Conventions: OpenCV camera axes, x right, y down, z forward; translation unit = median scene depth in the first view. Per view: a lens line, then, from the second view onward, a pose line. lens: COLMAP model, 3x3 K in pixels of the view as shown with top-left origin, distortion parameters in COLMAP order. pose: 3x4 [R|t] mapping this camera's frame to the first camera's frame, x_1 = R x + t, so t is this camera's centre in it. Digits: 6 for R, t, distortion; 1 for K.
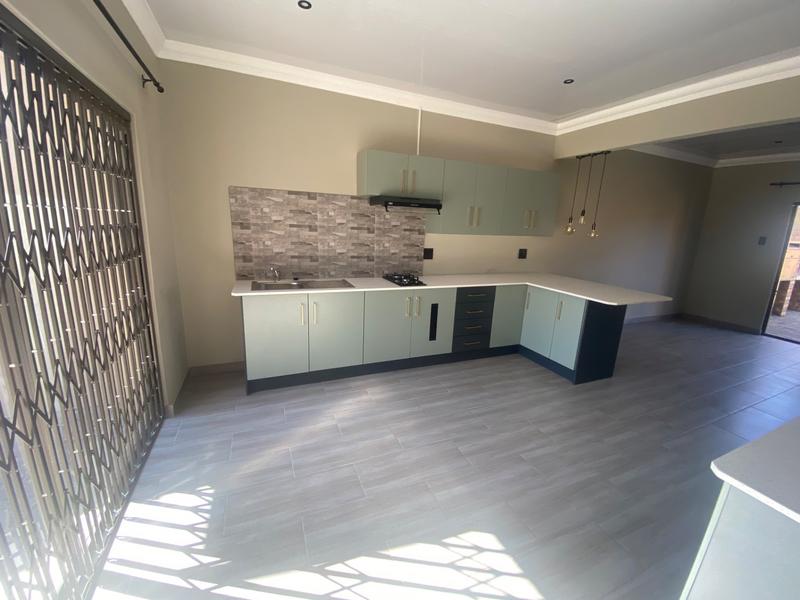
lens RADIAL K [[323.4, 0, 400.0], [0, 323.4, 300.0], [0, 0, 1]] dist [0.023227, -0.019968]
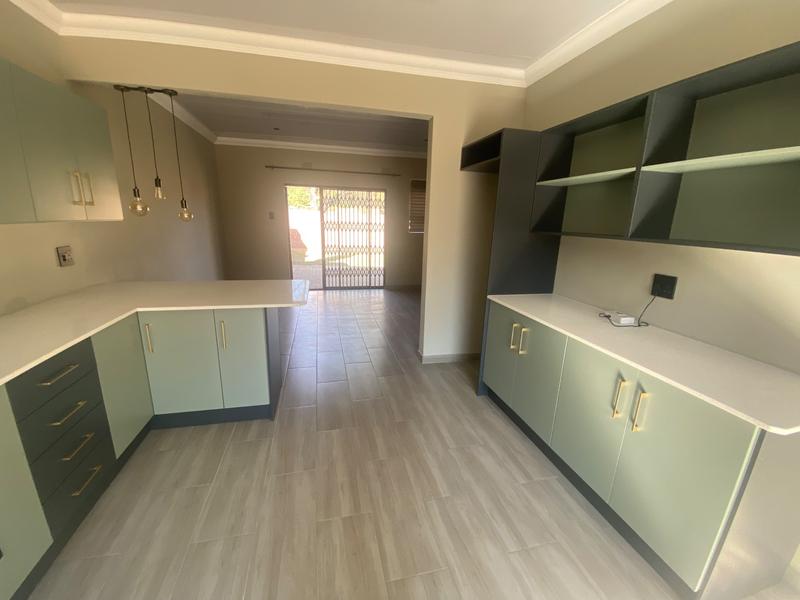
lens RADIAL K [[323.4, 0, 400.0], [0, 323.4, 300.0], [0, 0, 1]] dist [0.023227, -0.019968]
pose [[0.170504, -0.272491, 0.946930, -0.043591], [0.199530, 0.950641, 0.237632, -0.108619], [-0.964944, 0.148424, 0.216458, 0.455241]]
